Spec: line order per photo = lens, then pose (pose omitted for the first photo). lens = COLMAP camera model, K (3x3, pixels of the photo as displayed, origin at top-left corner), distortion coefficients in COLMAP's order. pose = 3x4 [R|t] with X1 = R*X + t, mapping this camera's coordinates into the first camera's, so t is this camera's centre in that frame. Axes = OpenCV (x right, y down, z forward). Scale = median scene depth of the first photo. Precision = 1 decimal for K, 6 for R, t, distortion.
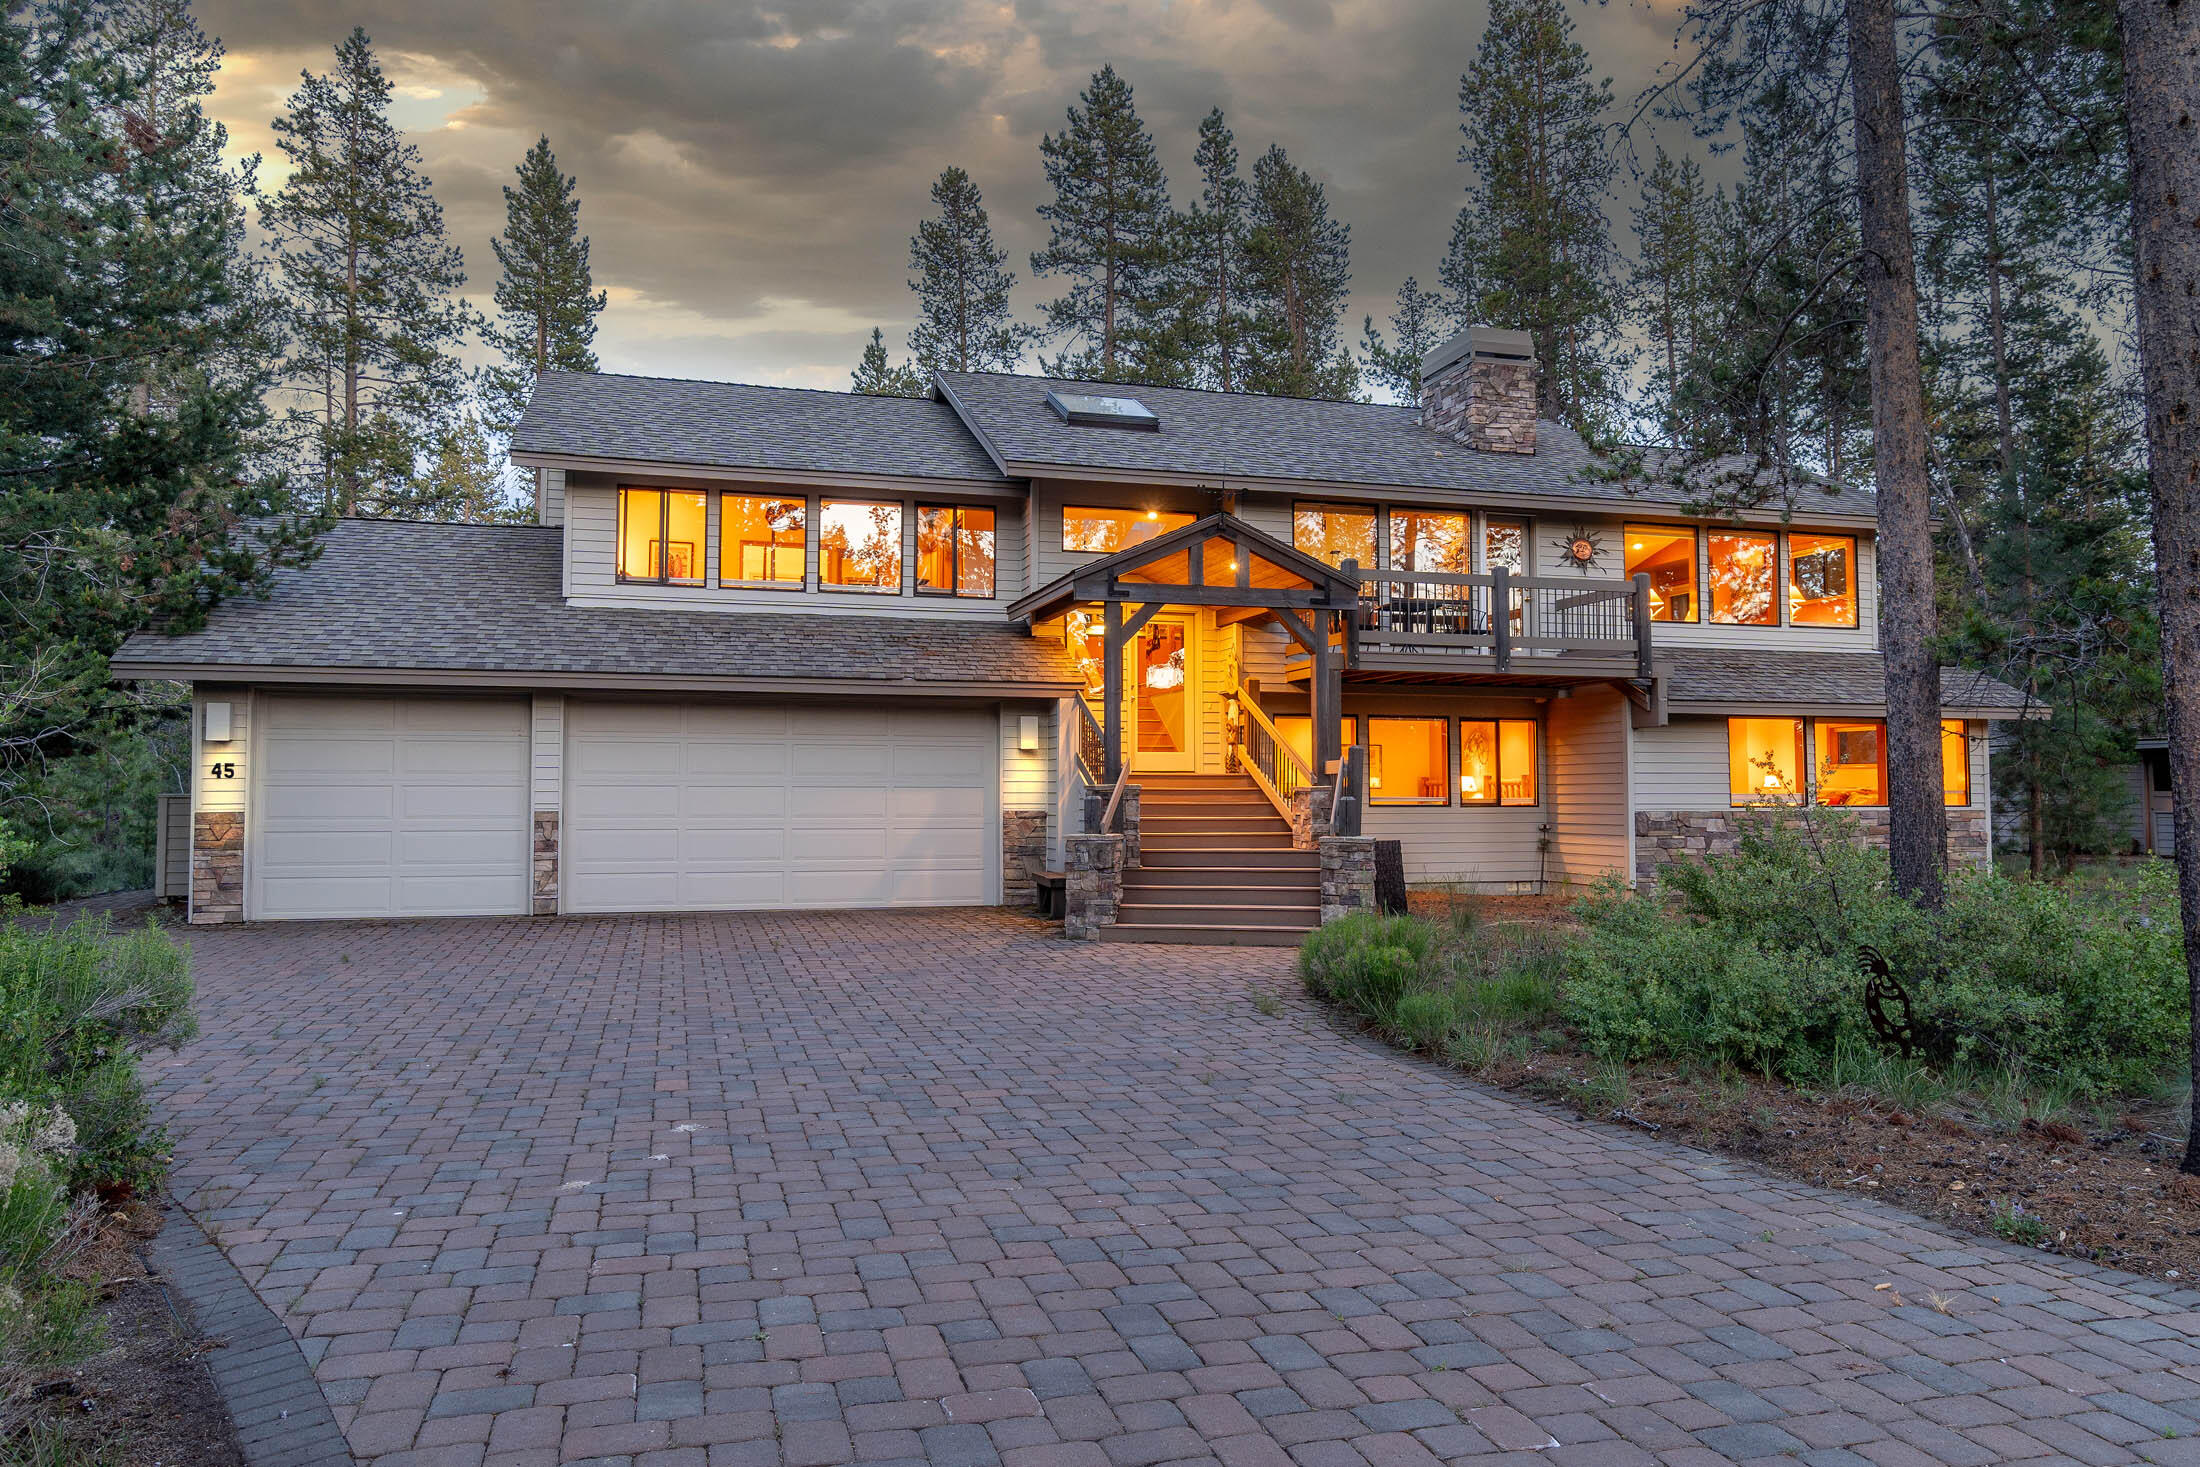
lens RADIAL K [[1464.3, 0, 1094.3], [0, 1464.3, 727.8], [0, 0, 1]] dist [-0.005975, -0.000081]
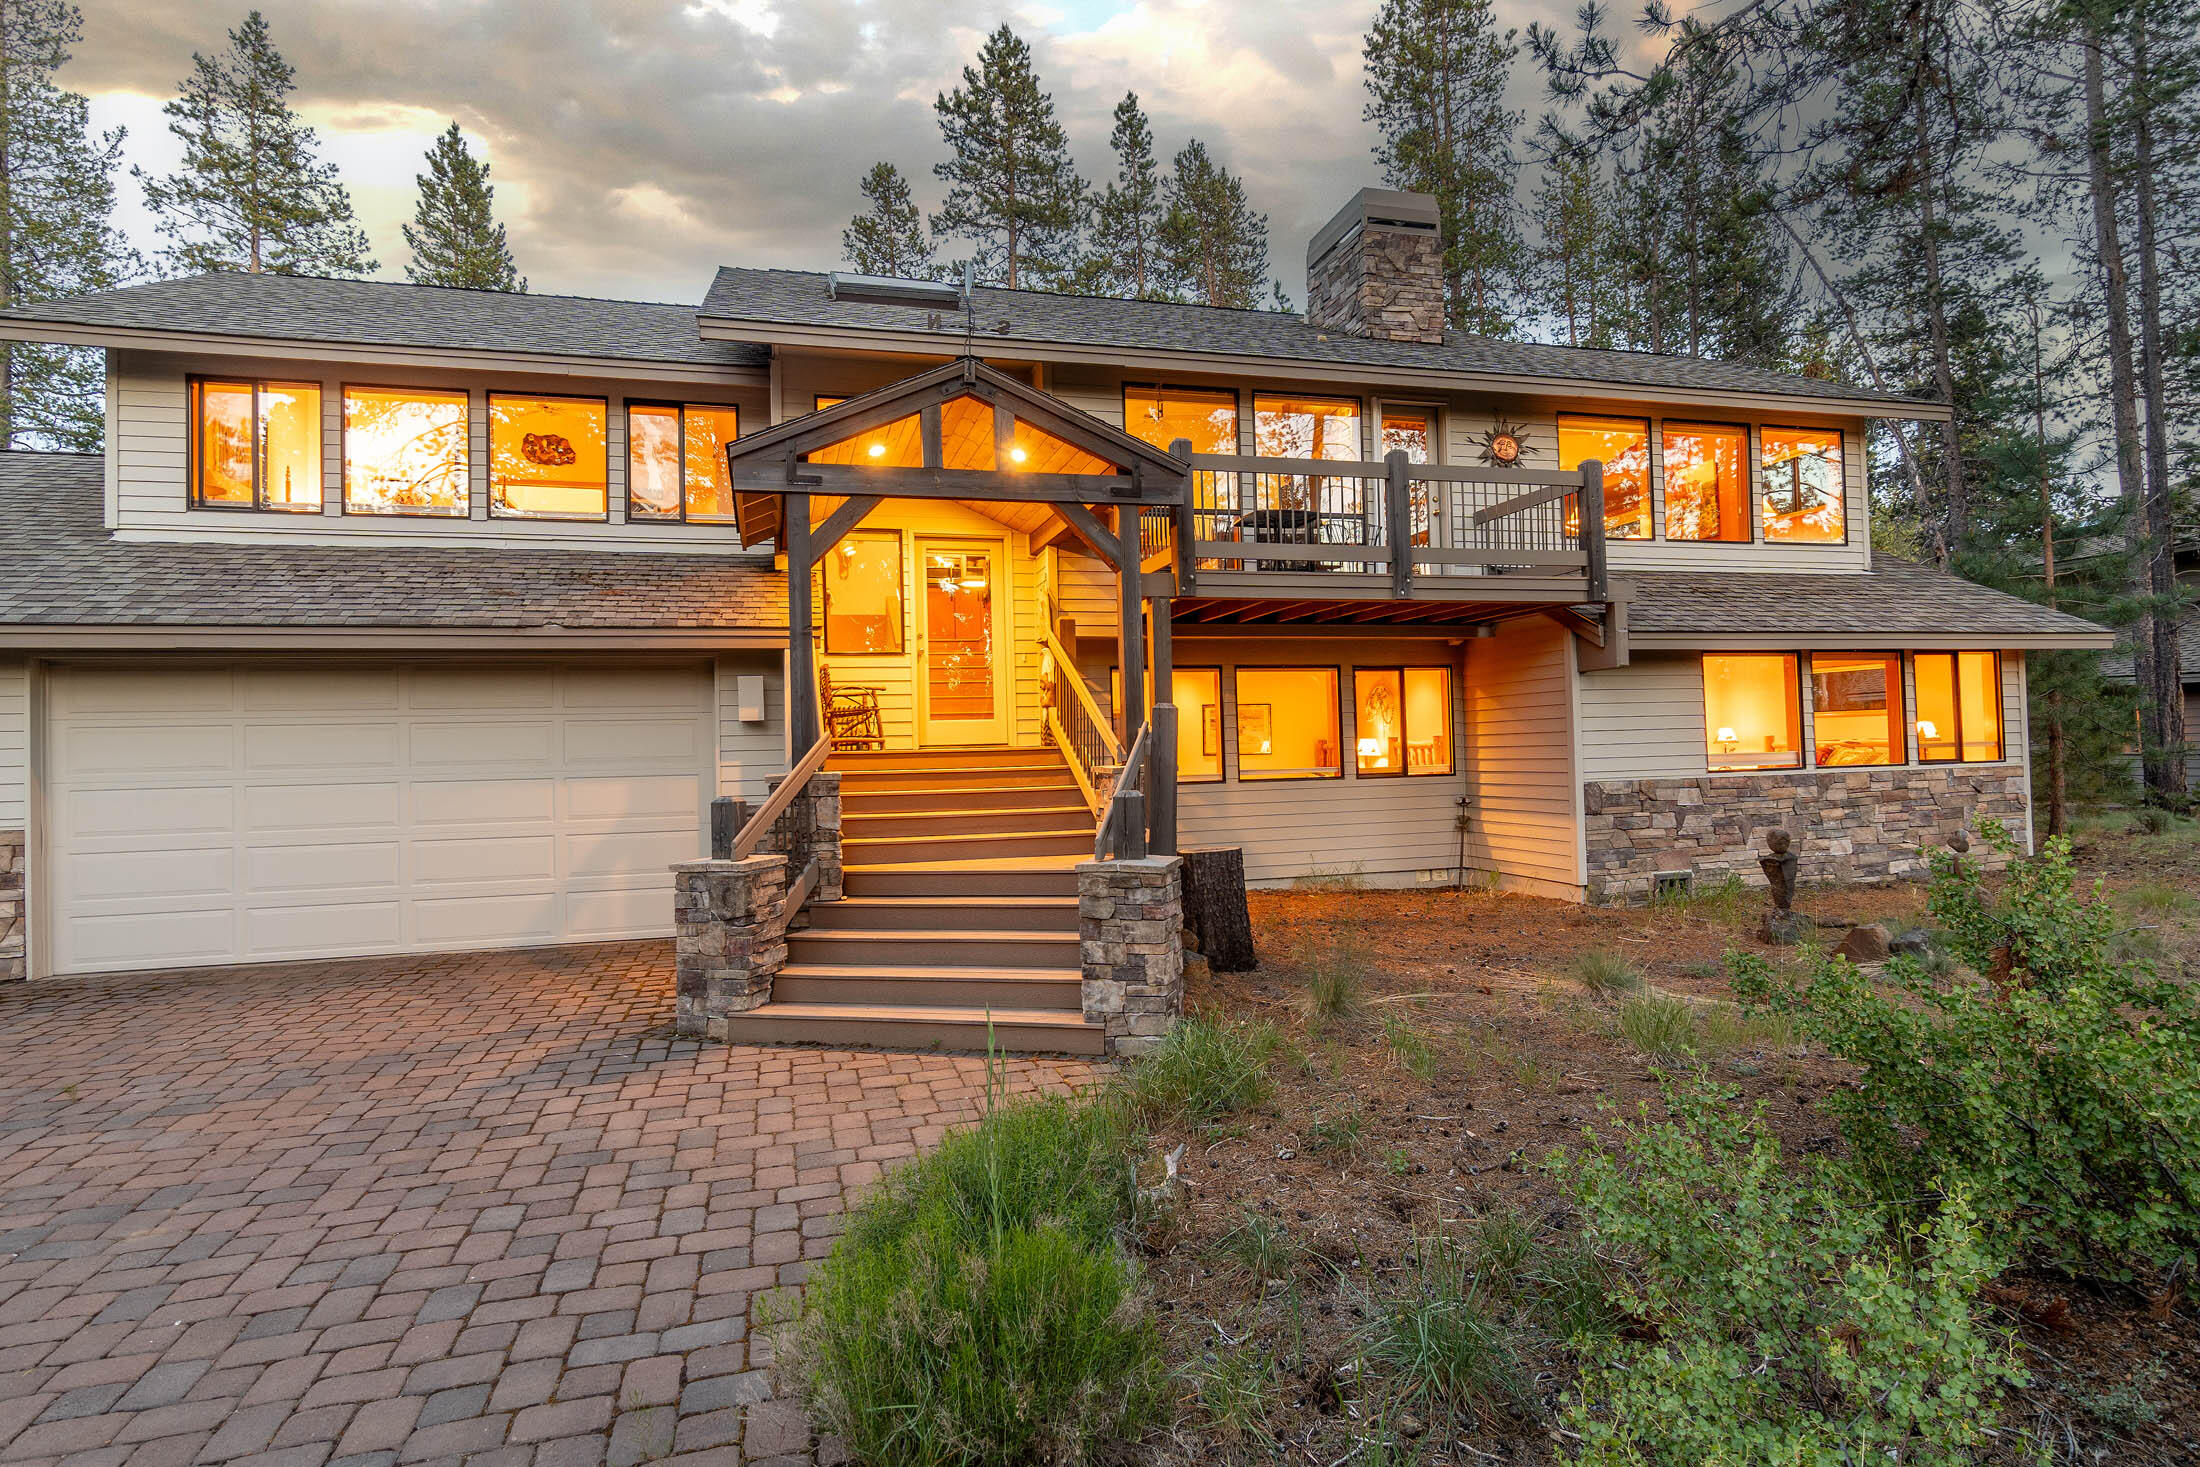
lens RADIAL K [[1139.7, 0, 1099.8], [0, 1139.7, 728.6], [0, 0, 1]] dist [-0.000577, -0.000830]
pose [[0.999629, -0.026305, -0.007116, 0.115433], [0.026482, 0.999307, 0.026150, 0.007034], [0.006423, -0.026328, 0.999633, 0.380430]]
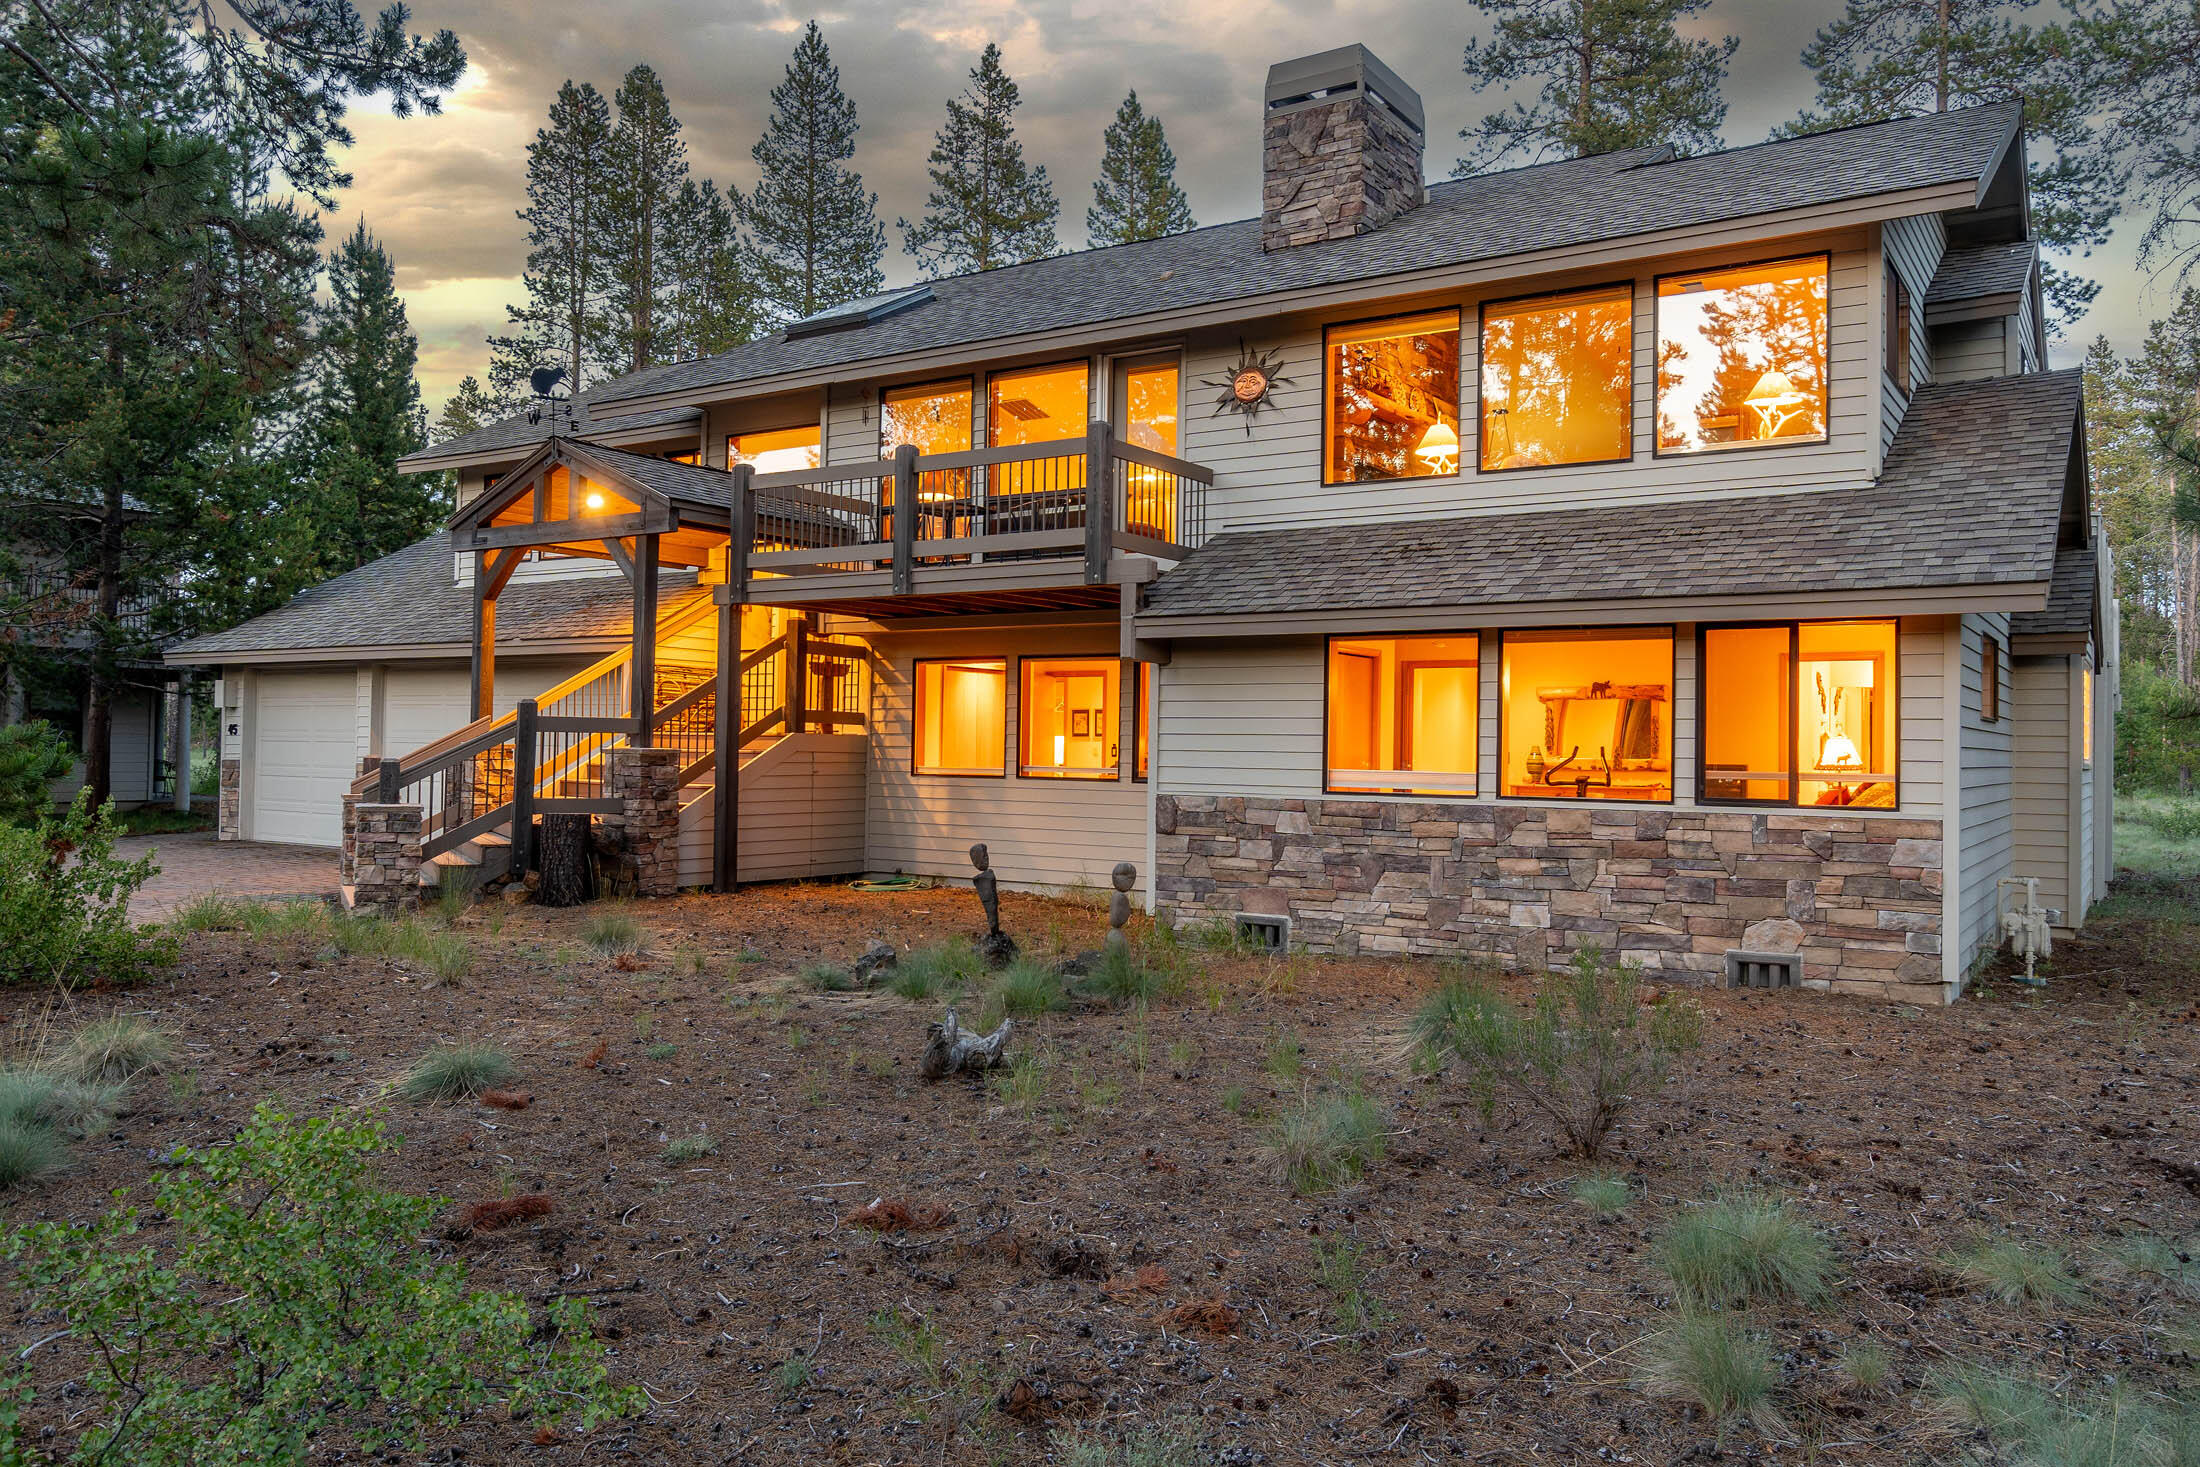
lens RADIAL K [[1613.7, 0, 1096.1], [0, 1613.7, 730.6], [0, 0, 1]] dist [0.003804, 0.000021]
pose [[0.649564, 0.000339, -0.760307, 0.817135], [0.019003, 0.999680, 0.016681, 0.015892], [0.760069, -0.025284, 0.649350, 0.484319]]
